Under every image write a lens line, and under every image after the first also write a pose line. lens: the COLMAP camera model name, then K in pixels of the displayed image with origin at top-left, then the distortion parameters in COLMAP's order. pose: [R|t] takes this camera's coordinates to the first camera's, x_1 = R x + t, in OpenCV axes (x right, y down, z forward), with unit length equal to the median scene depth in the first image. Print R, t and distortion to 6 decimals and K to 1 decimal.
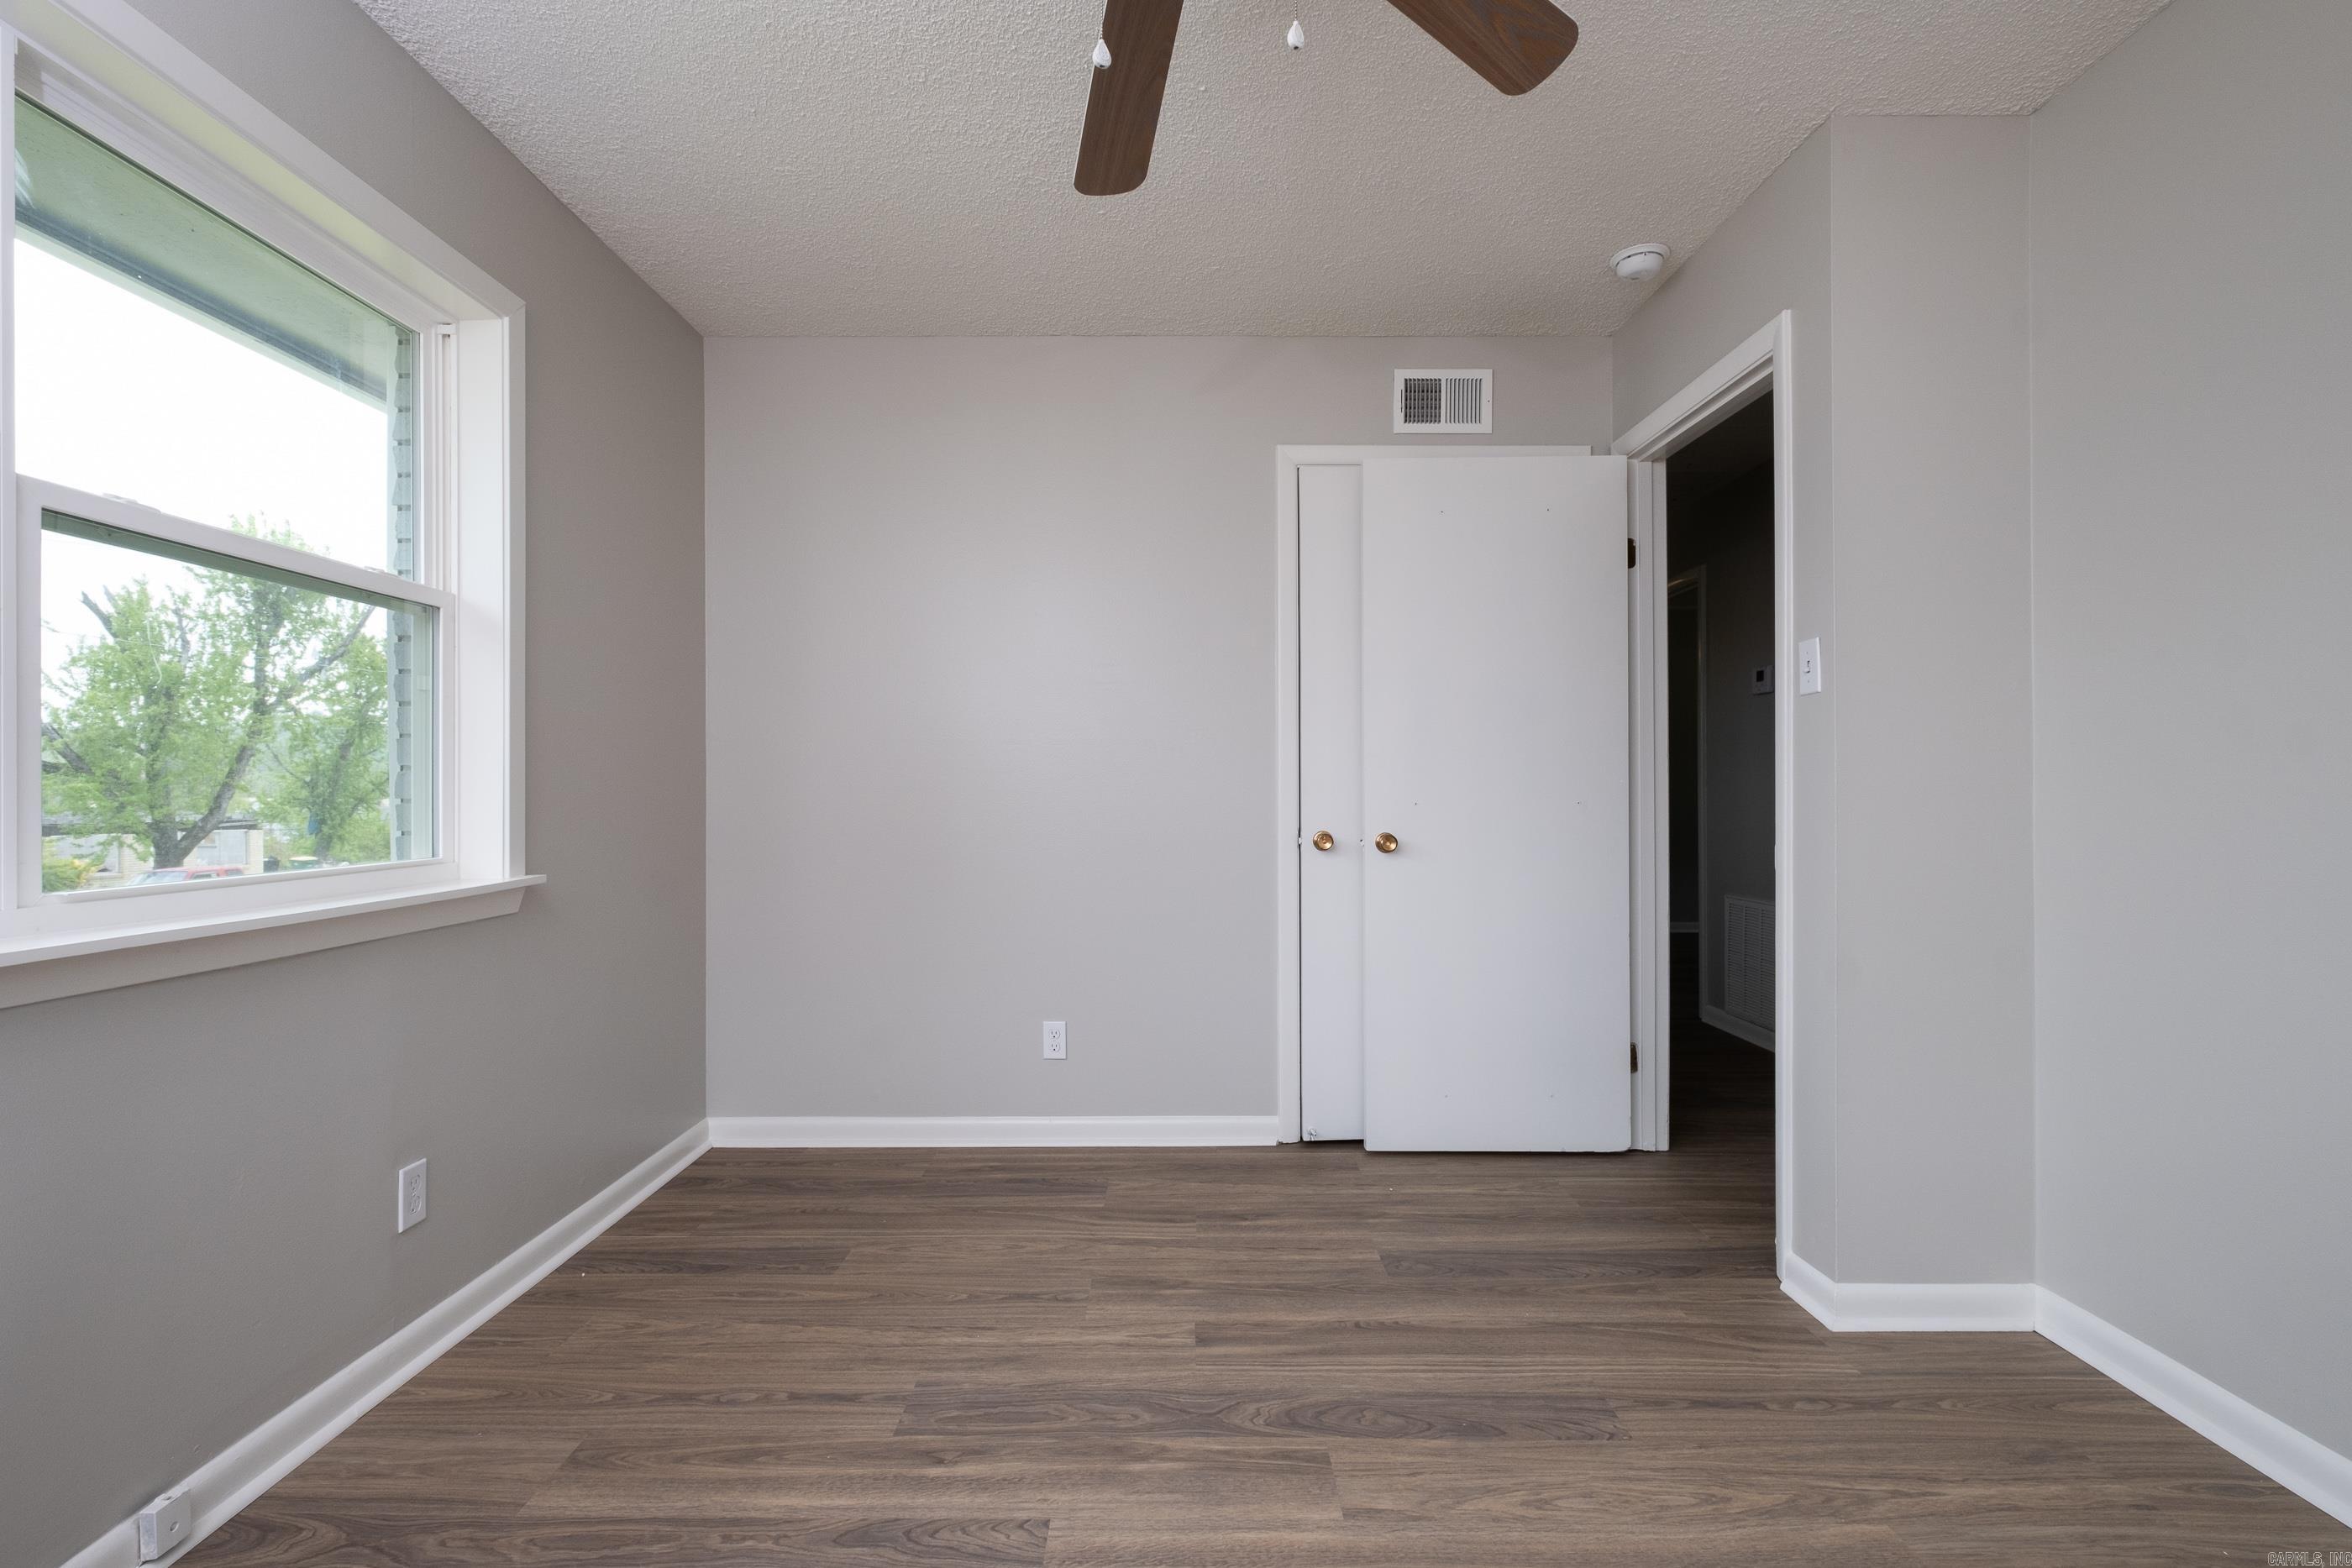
lens RADIAL K [[1075.8, 0, 1148.1], [0, 1075.8, 792.8], [0, 0, 1]] dist [-0.004345, -0.000598]
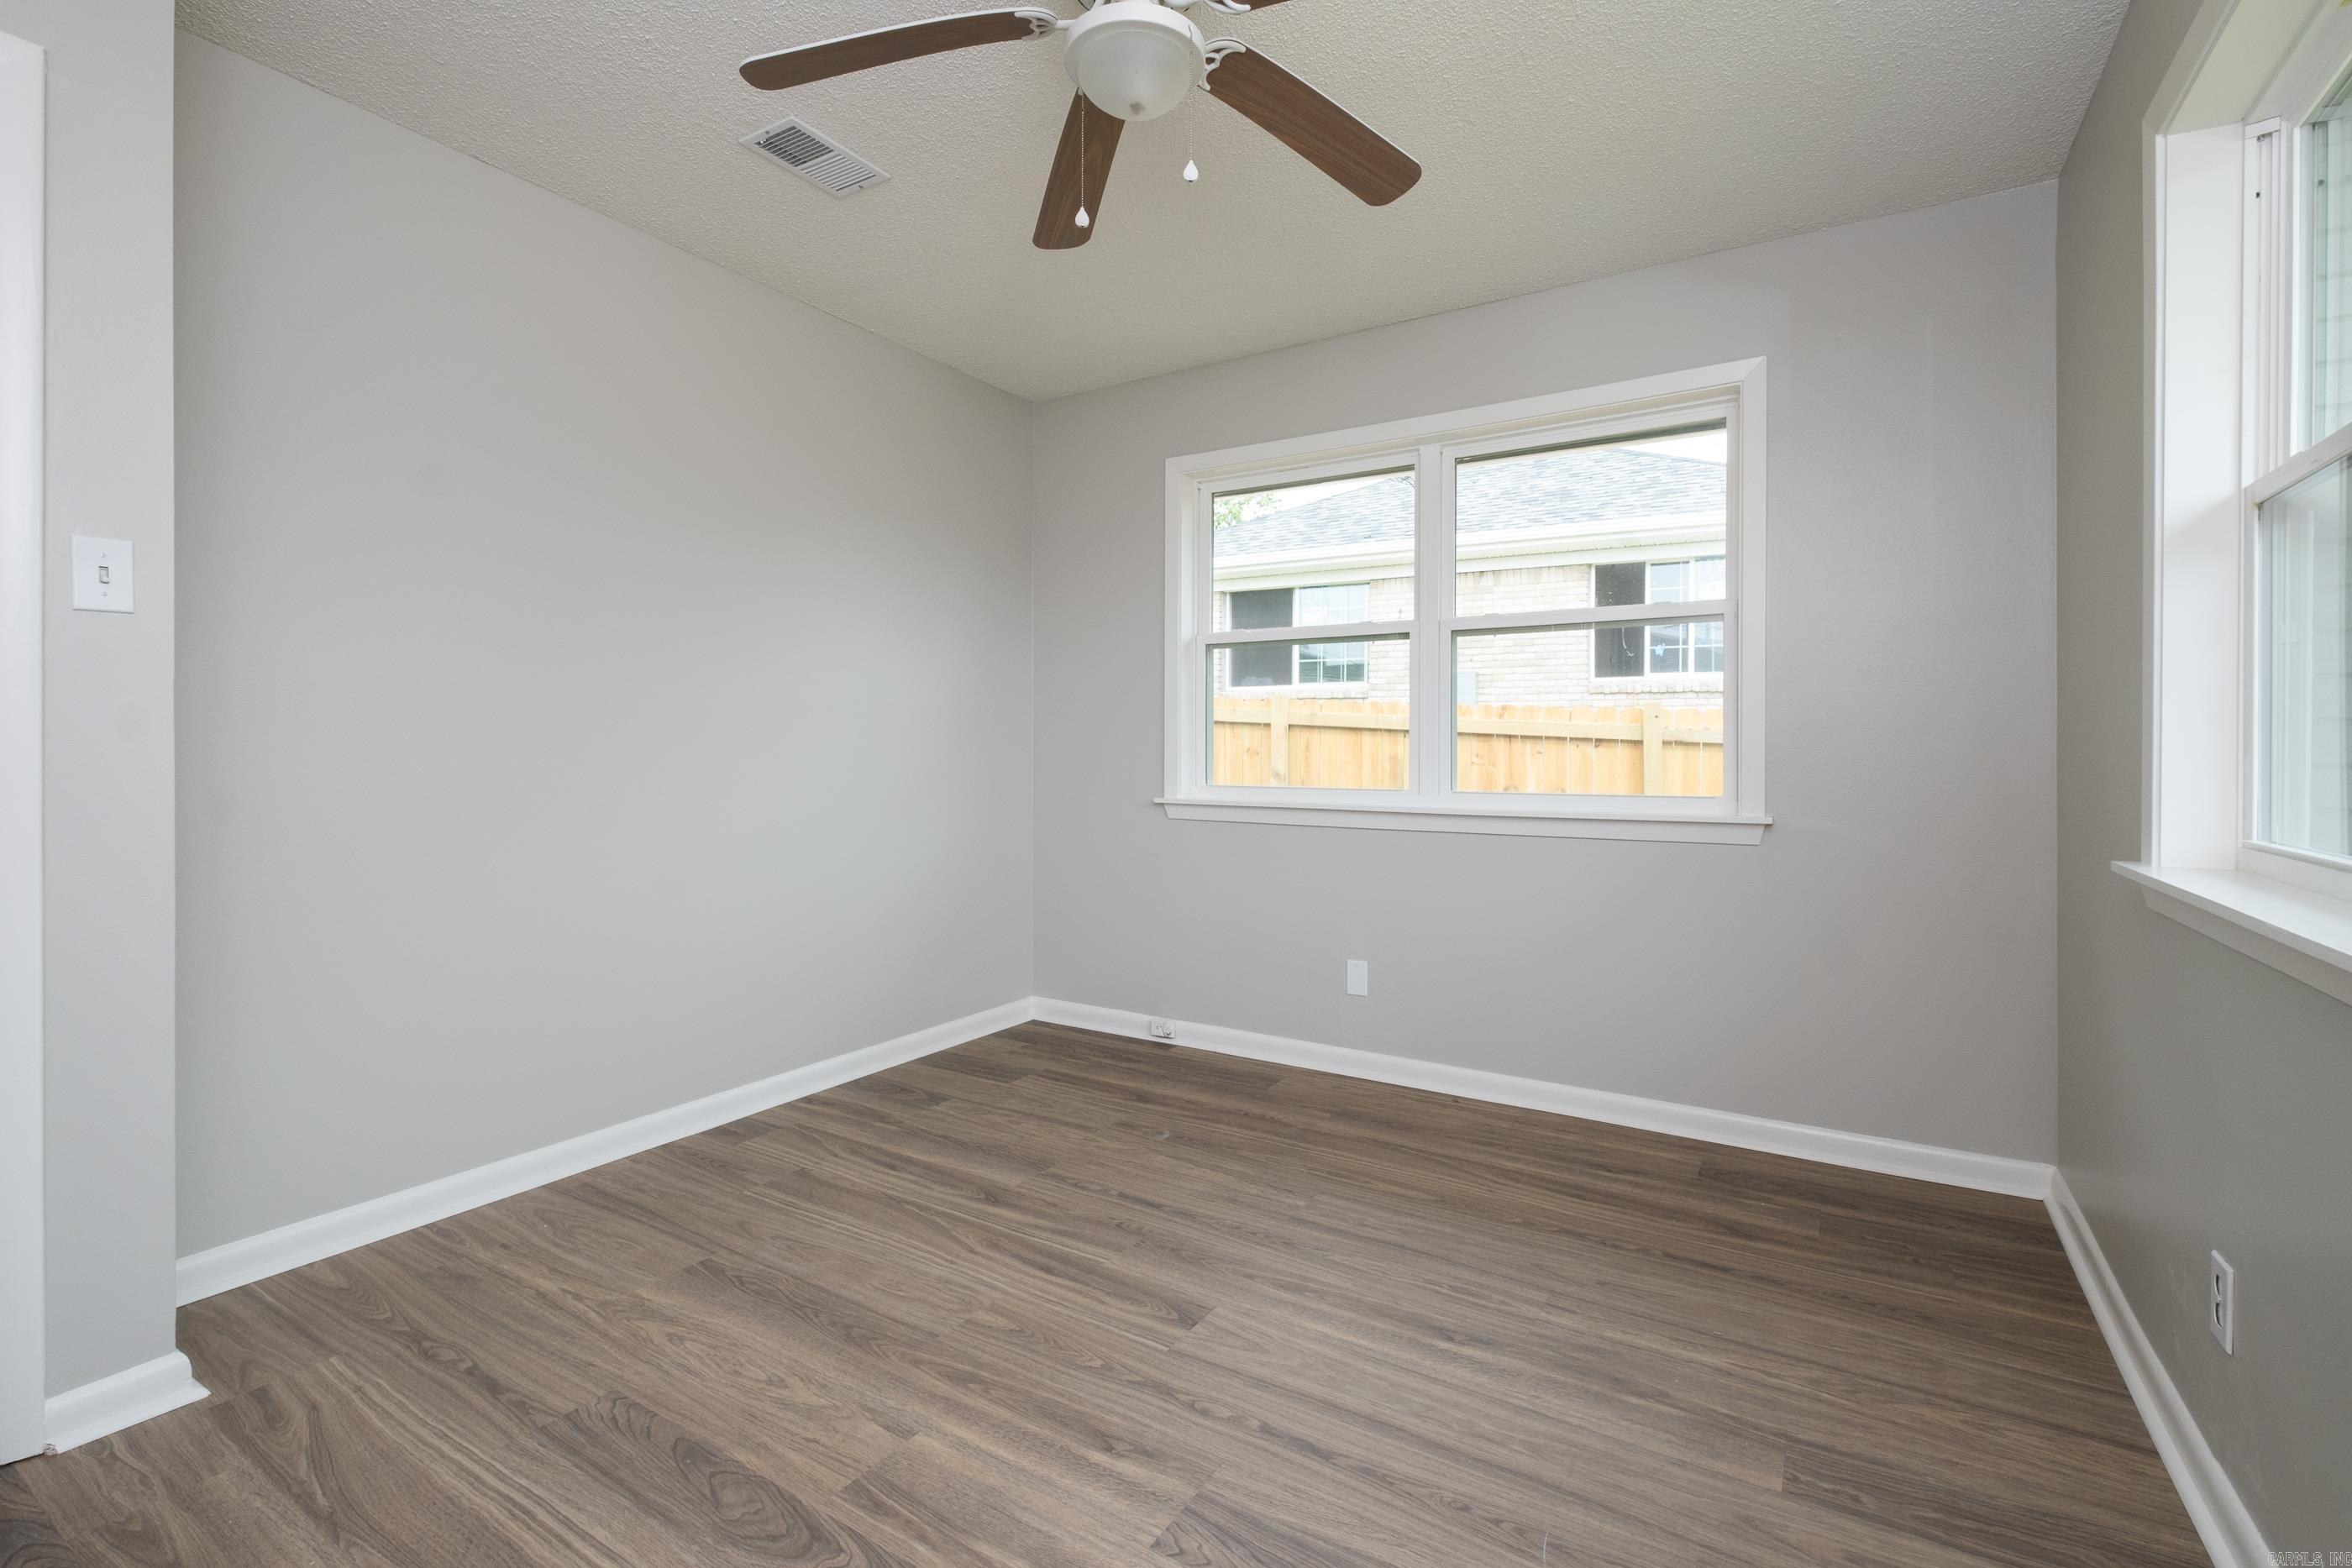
lens RADIAL K [[1041.9, 0, 1178.3], [0, 1041.9, 780.8], [0, 0, 1]] dist [-0.003158, -0.001057]
pose [[-0.861481, -0.017922, 0.507473, -0.490308], [-0.003292, 0.999553, 0.029713, -0.003180], [-0.507778, 0.023926, -0.861155, 1.545292]]
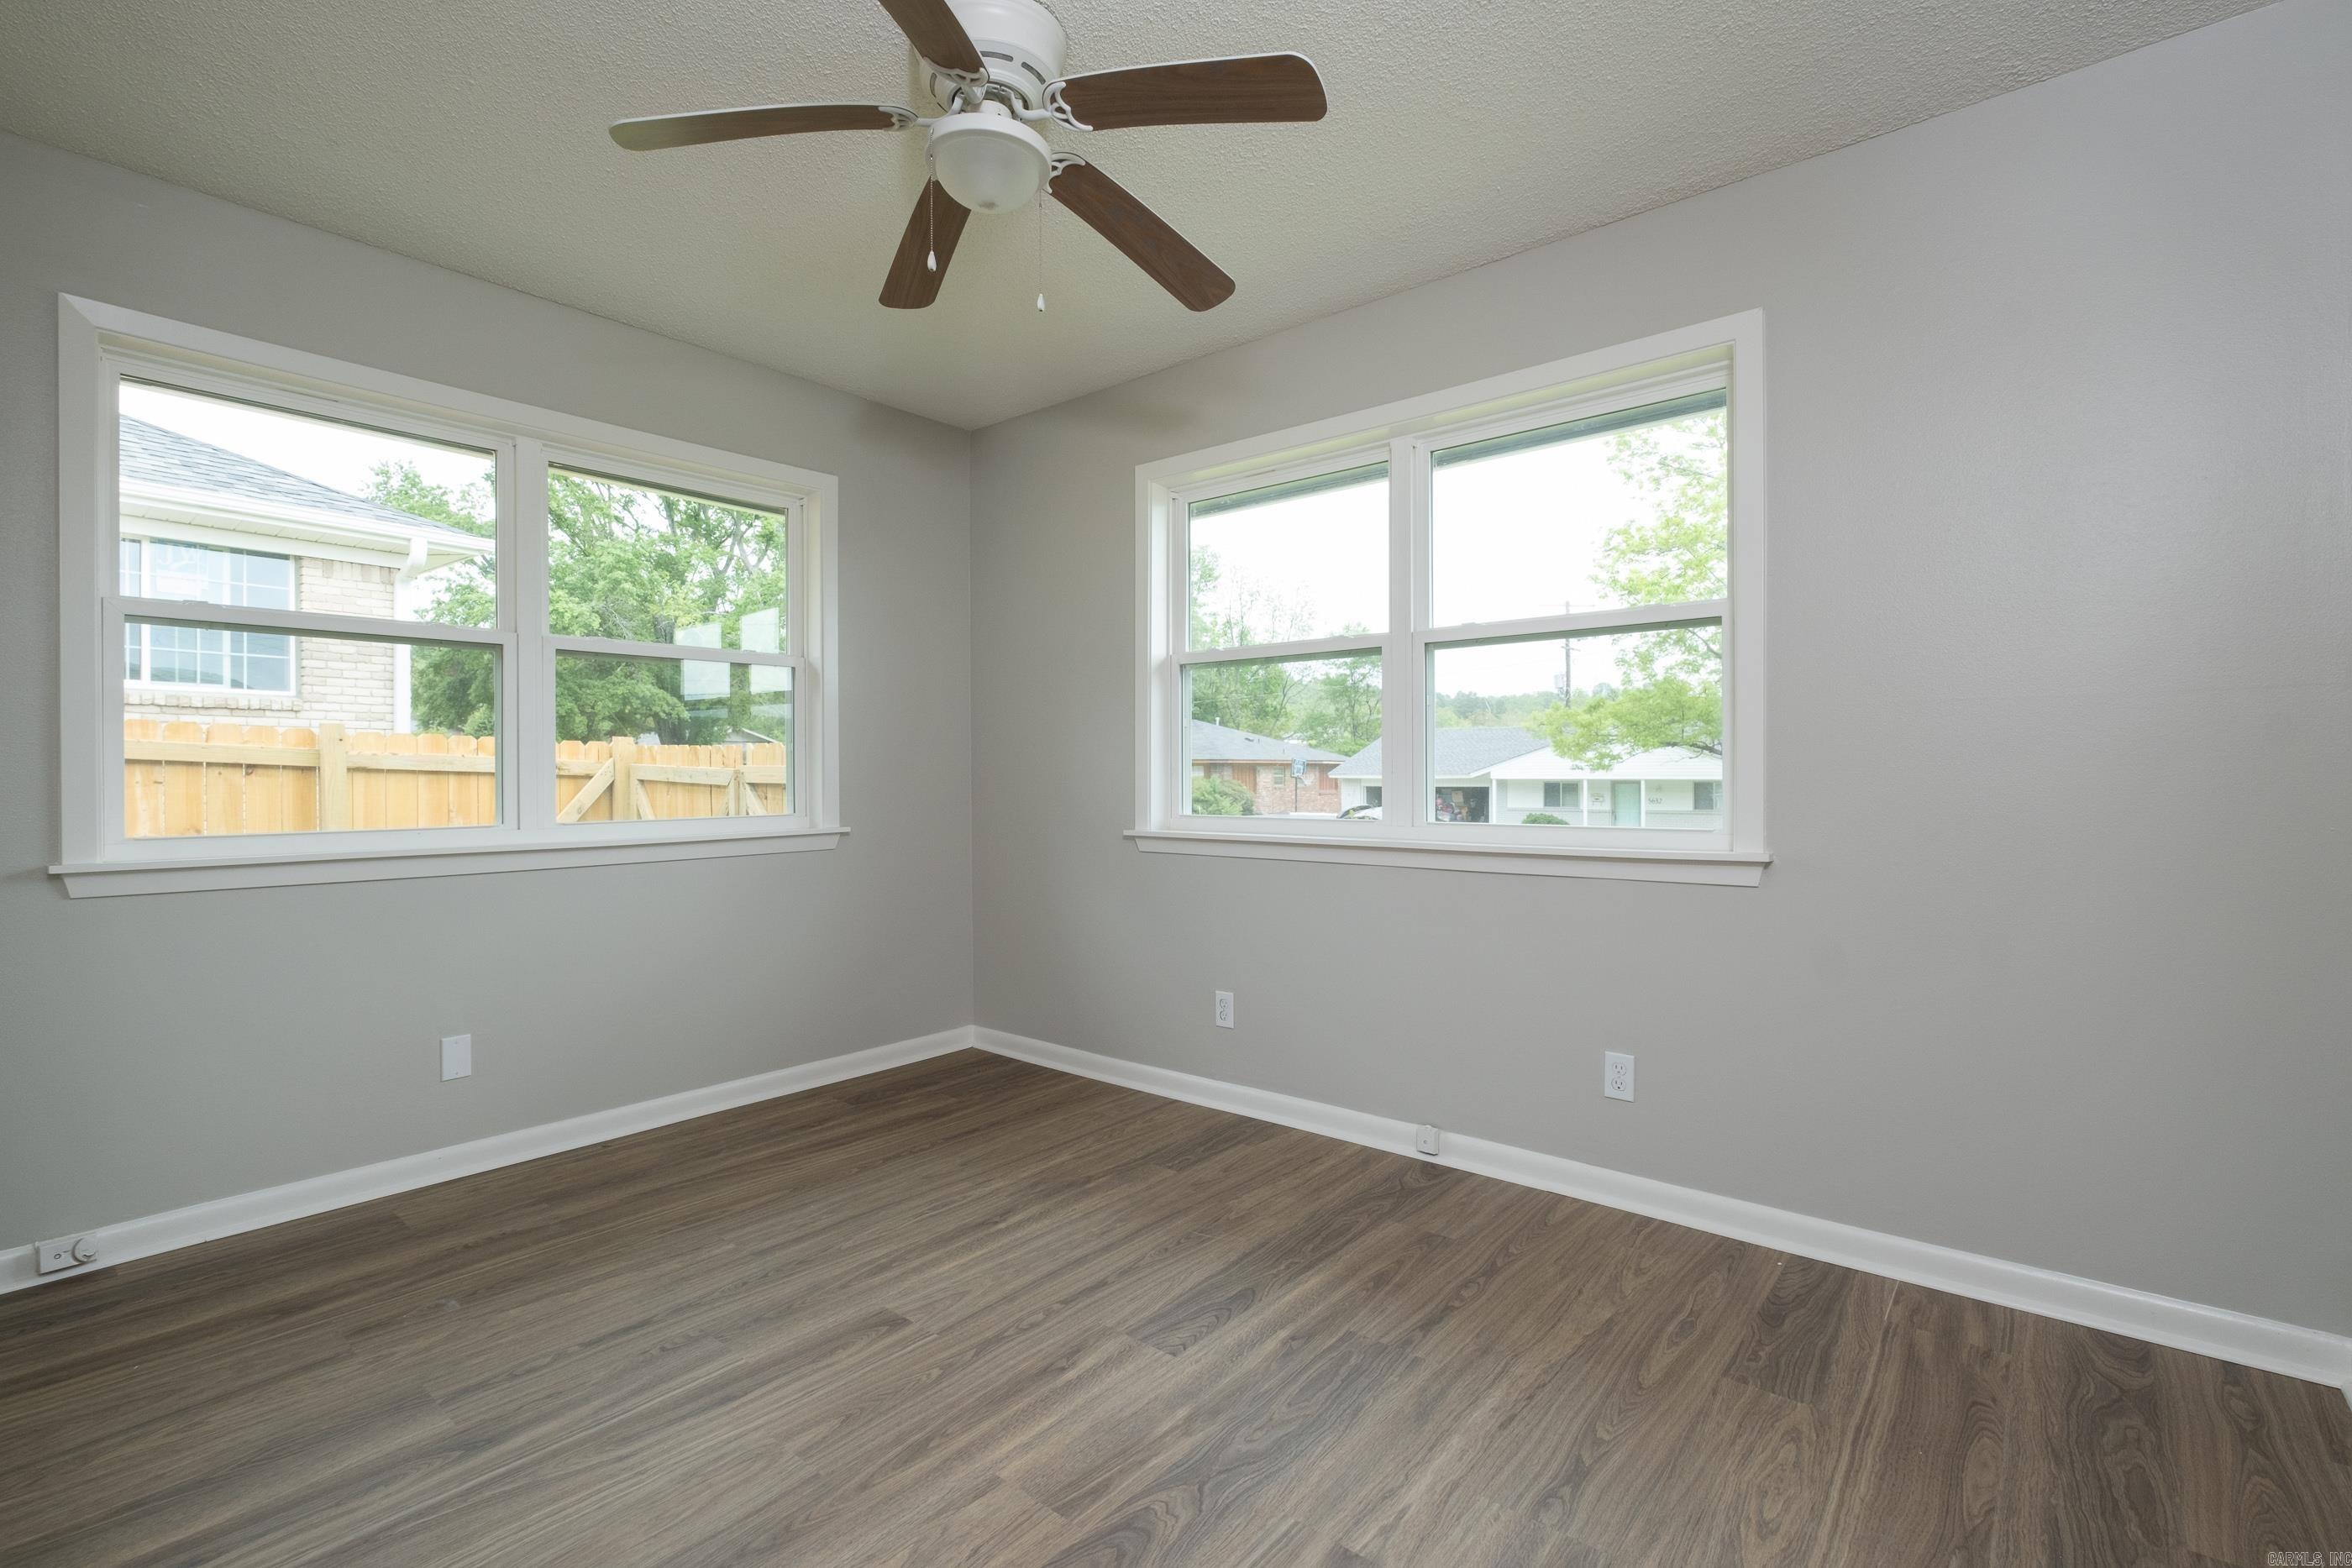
lens RADIAL K [[1041.9, 0, 1178.3], [0, 1041.9, 780.8], [0, 0, 1]] dist [-0.003158, -0.001057]
pose [[-0.623055, 0.009087, -0.782125, 0.762327], [0.005366, 0.999959, 0.007343, -0.007845], [0.782160, 0.000379, -0.623078, 1.570872]]
